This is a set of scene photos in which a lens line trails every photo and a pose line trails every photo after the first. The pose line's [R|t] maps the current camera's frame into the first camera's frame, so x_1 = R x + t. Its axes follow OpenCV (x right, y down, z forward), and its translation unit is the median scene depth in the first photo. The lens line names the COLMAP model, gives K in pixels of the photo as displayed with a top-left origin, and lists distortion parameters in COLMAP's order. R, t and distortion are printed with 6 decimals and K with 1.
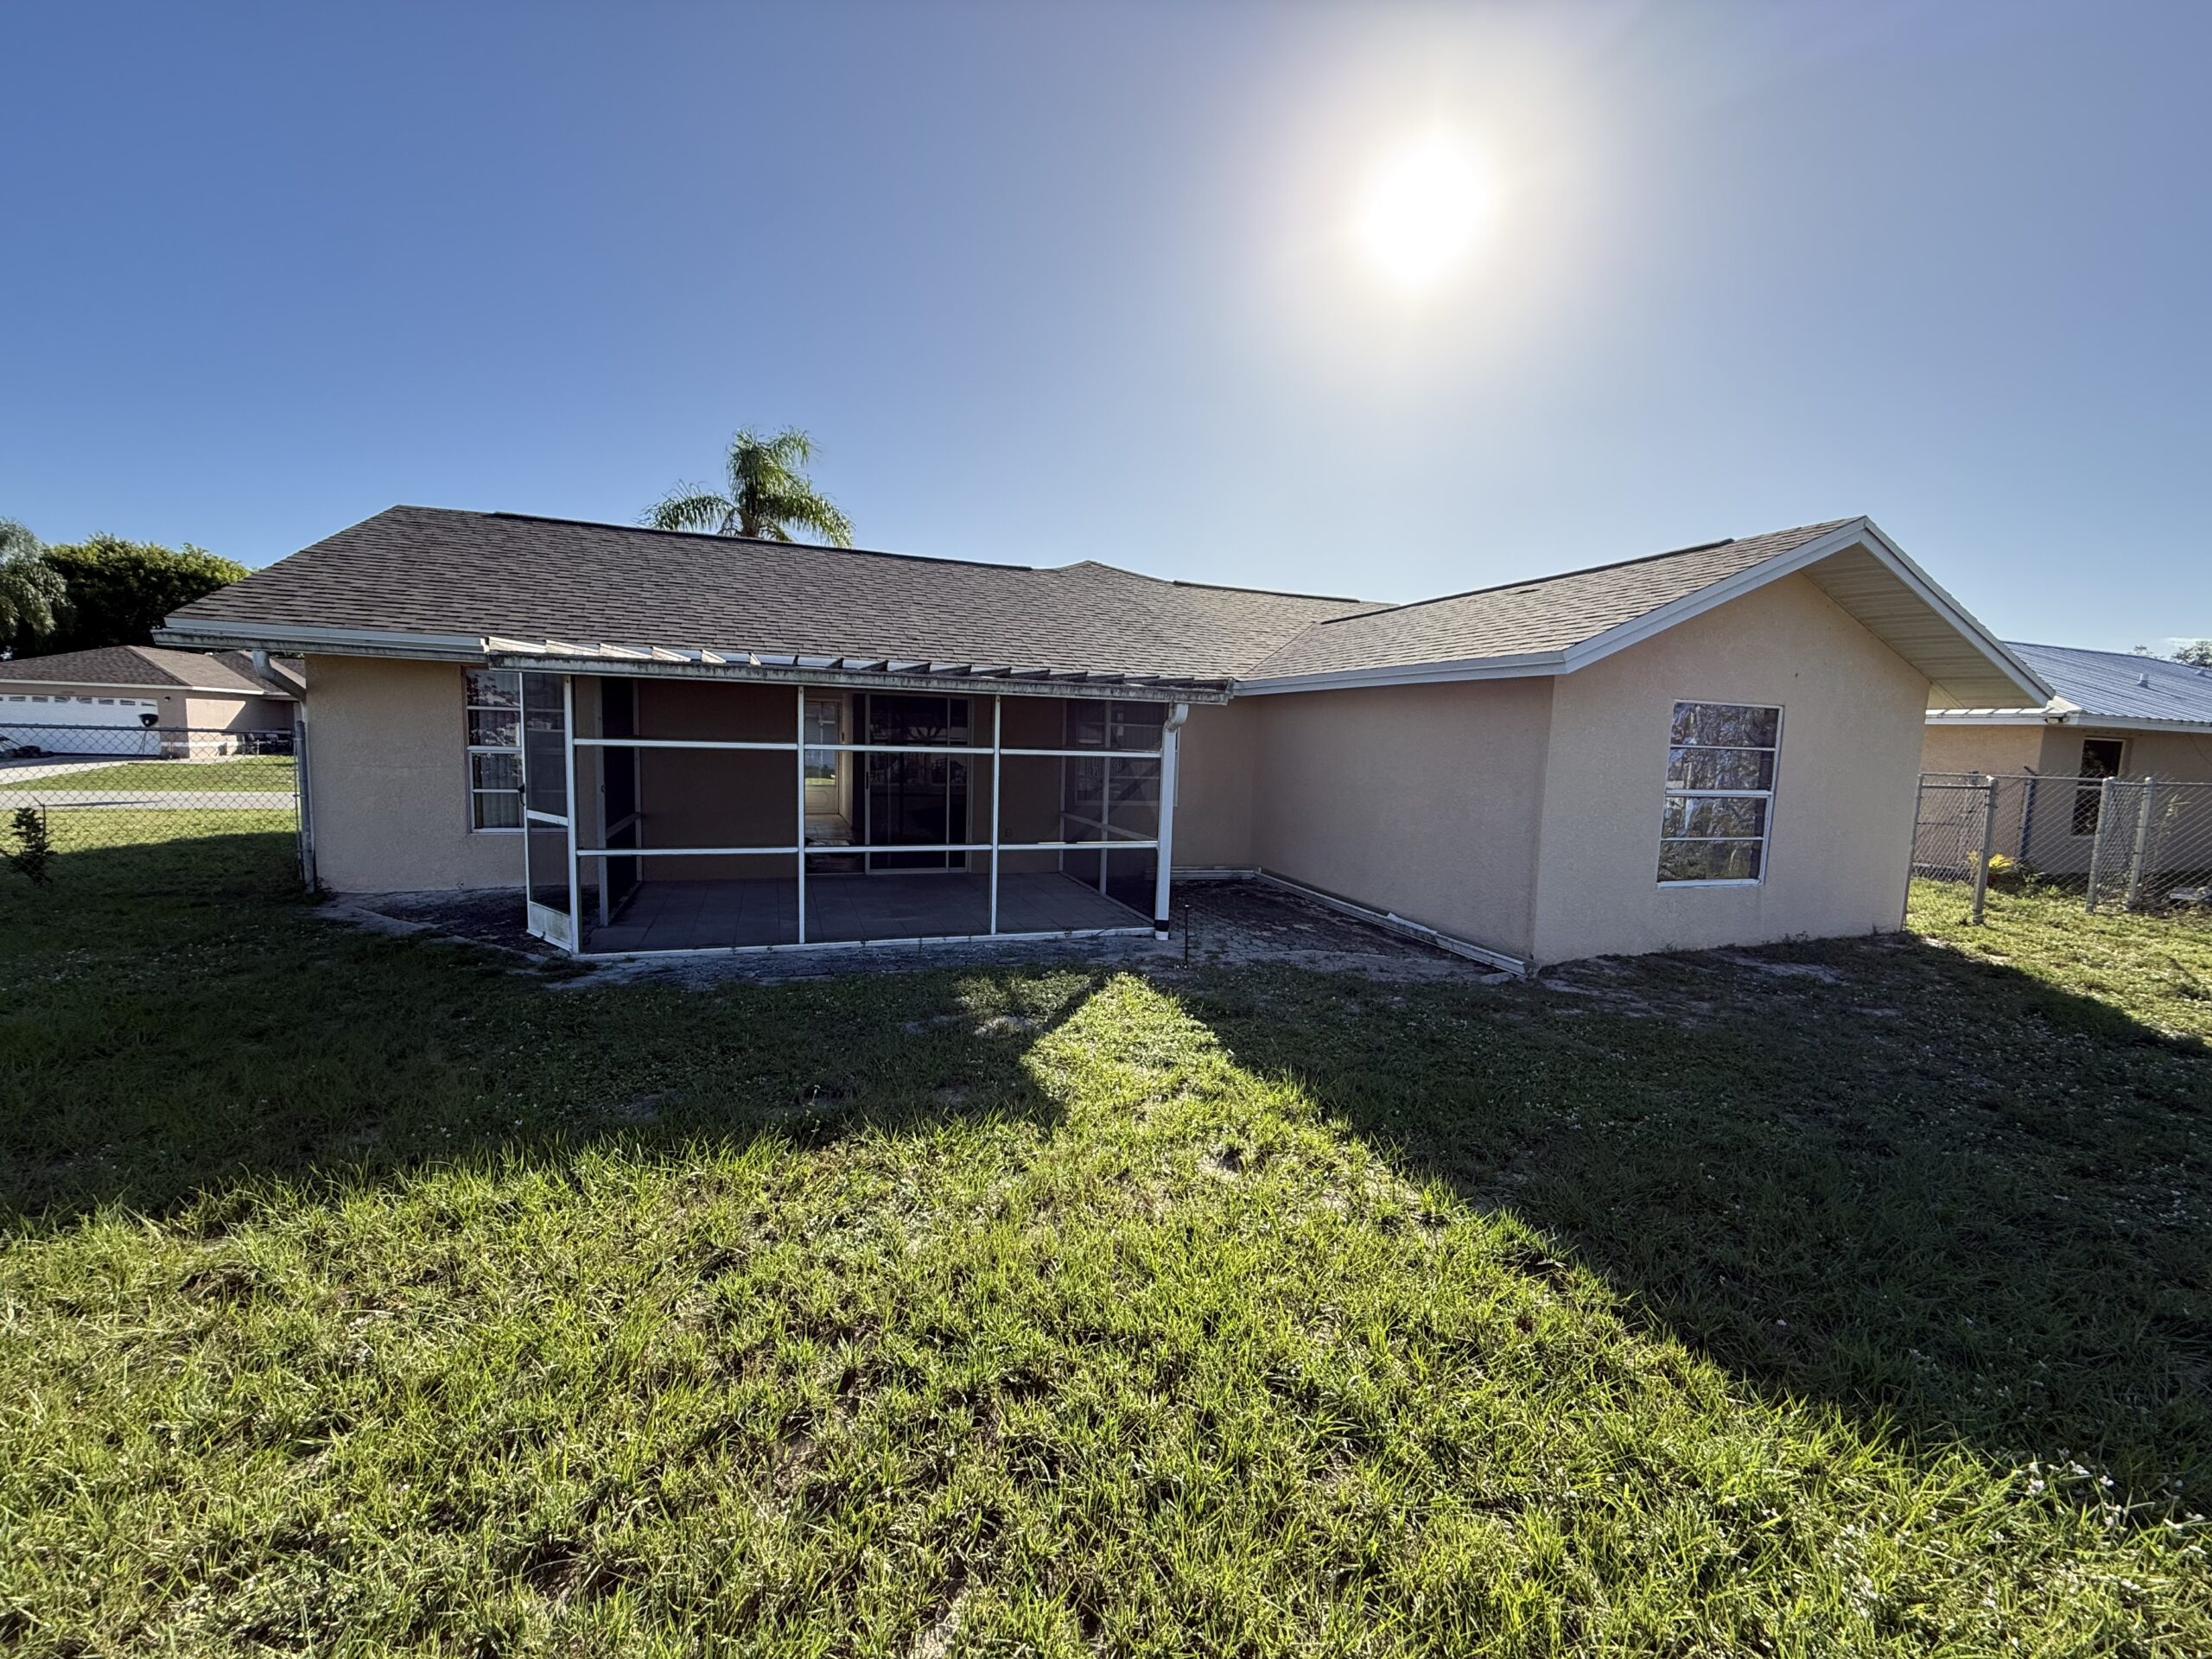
lens RADIAL K [[881.9, 0, 1100.6], [0, 881.9, 826.4], [0, 0, 1]] dist [-0.000235, -0.000032]
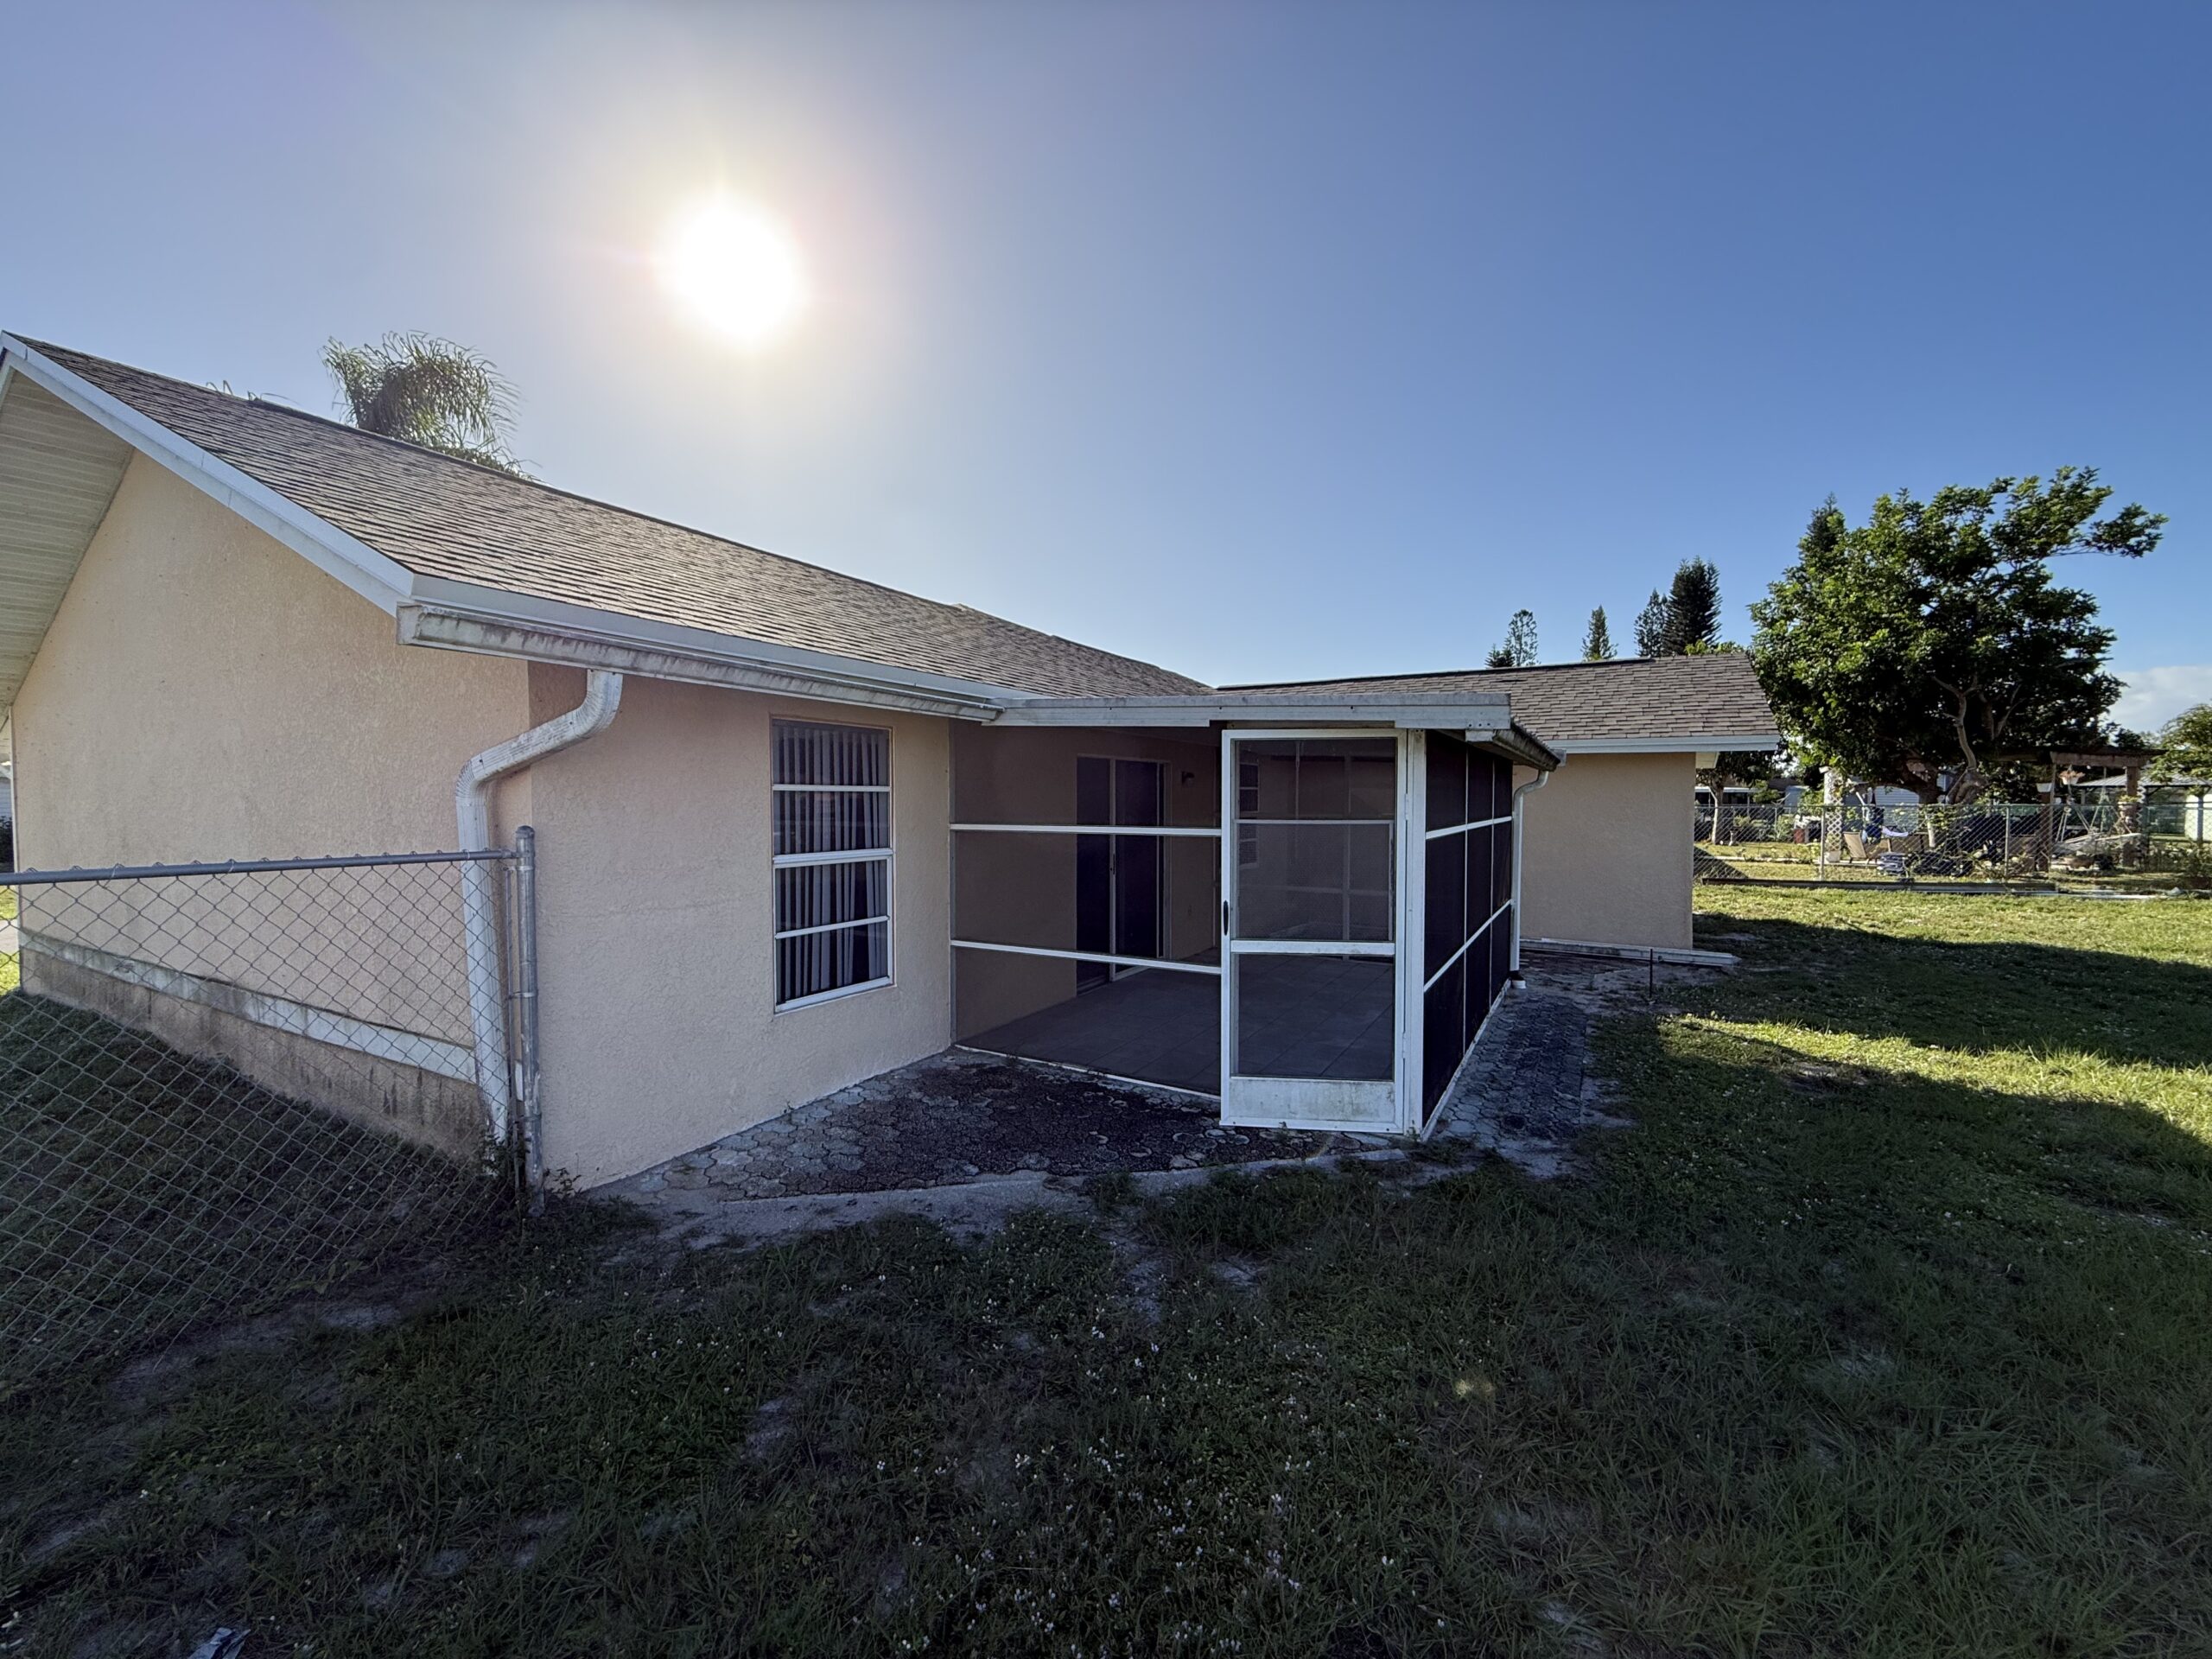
lens RADIAL K [[881.9, 0, 1100.6], [0, 881.9, 826.4], [0, 0, 1]] dist [-0.000235, -0.000032]
pose [[0.749890, -0.048566, 0.659778, -1.001275], [0.085902, 0.996007, -0.024319, -0.084224], [-0.655962, 0.074912, 0.751067, 0.502225]]
